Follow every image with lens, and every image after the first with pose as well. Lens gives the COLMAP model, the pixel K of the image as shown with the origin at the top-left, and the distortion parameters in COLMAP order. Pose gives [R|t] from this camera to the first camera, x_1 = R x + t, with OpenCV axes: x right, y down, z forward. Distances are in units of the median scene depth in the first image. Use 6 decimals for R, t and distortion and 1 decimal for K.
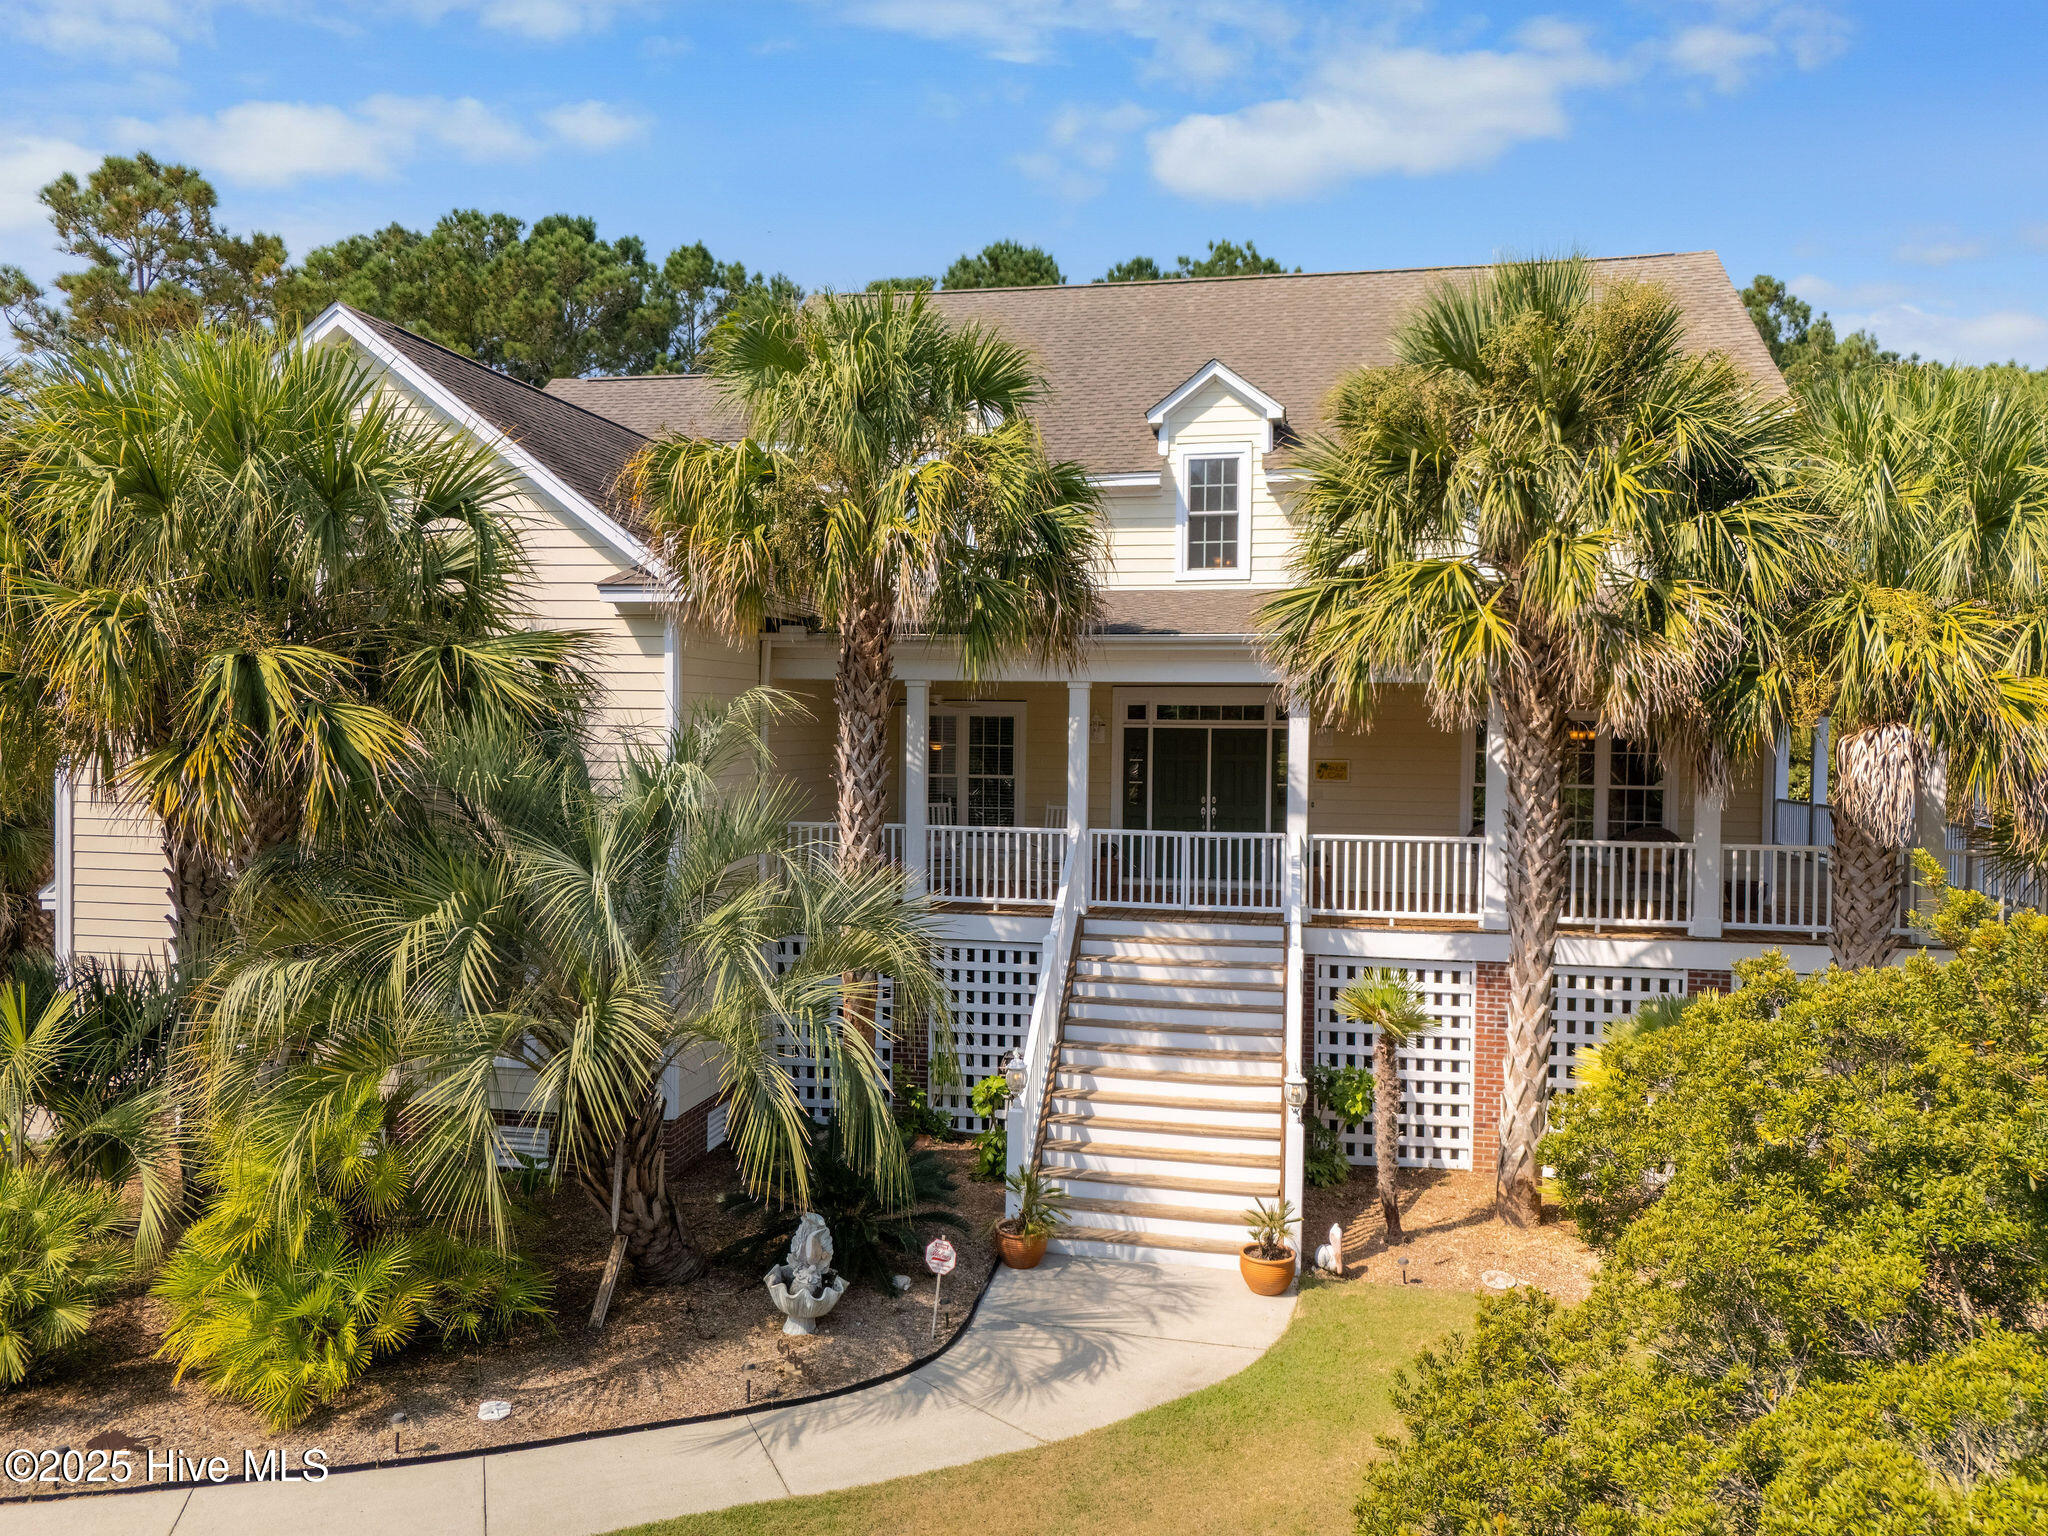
lens RADIAL K [[1519.6, 0, 1060.8], [0, 1519.6, 766.1], [0, 0, 1]] dist [0.066012, -0.049700]
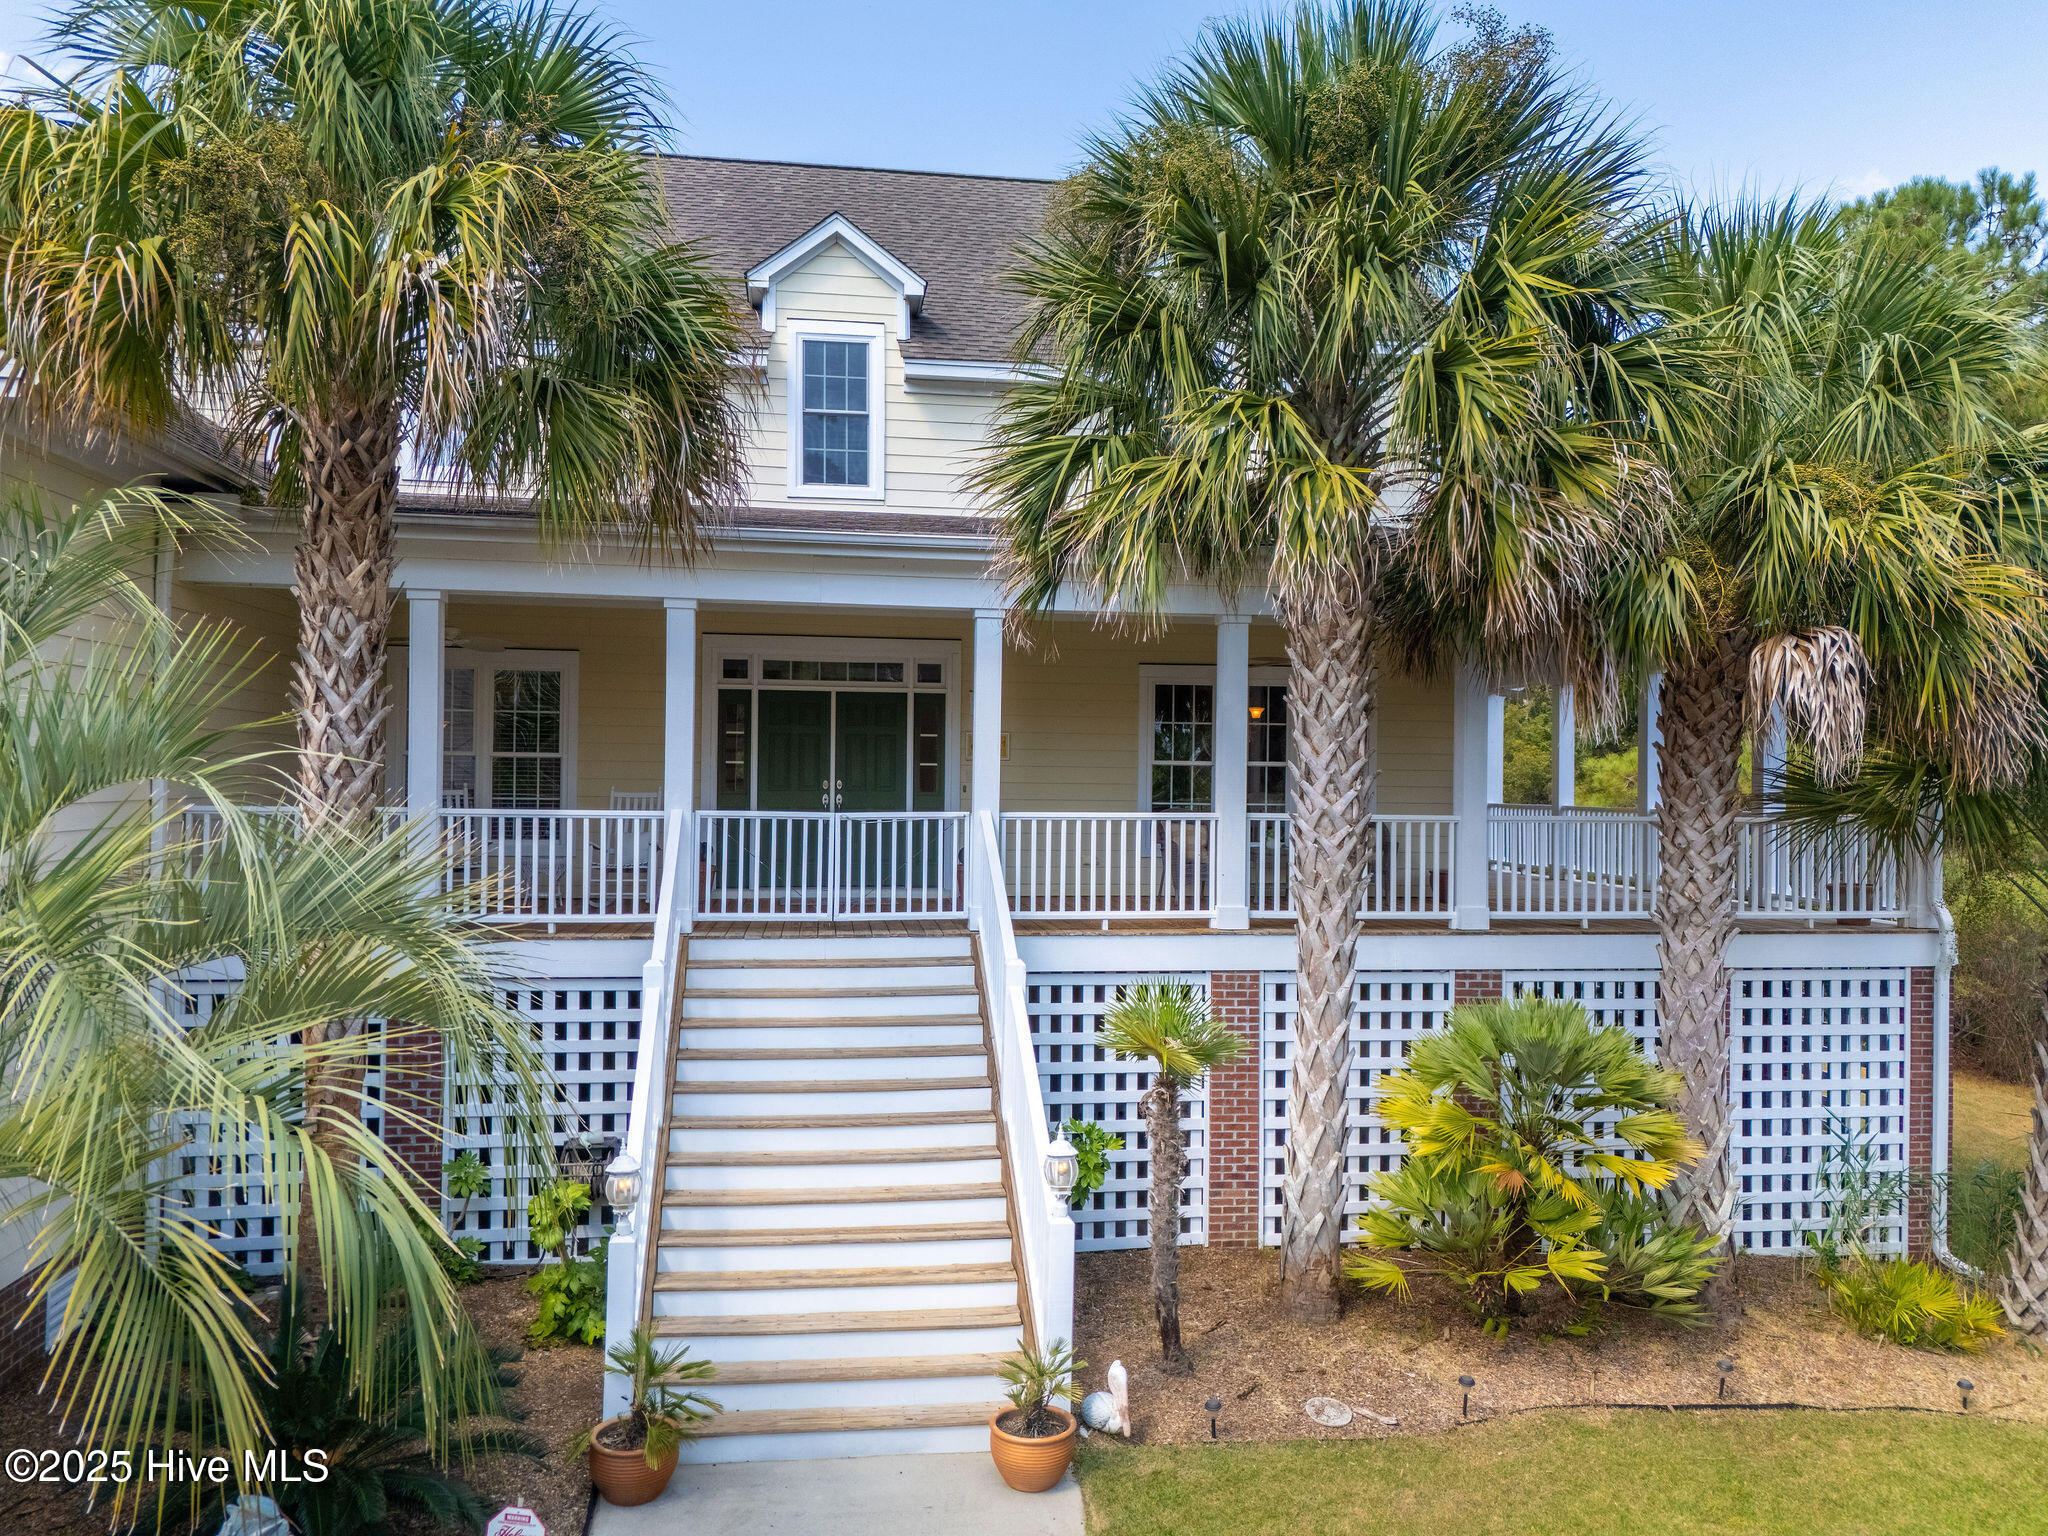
lens RADIAL K [[1548.8, 0, 1072.8], [0, 1548.8, 762.3], [0, 0, 1]] dist [0.161228, -0.329519]
pose [[0.947765, 0.000225, 0.318970, -0.053693], [0.008903, 0.999592, -0.027158, 0.046622], [-0.318846, 0.028579, 0.947376, 0.297363]]
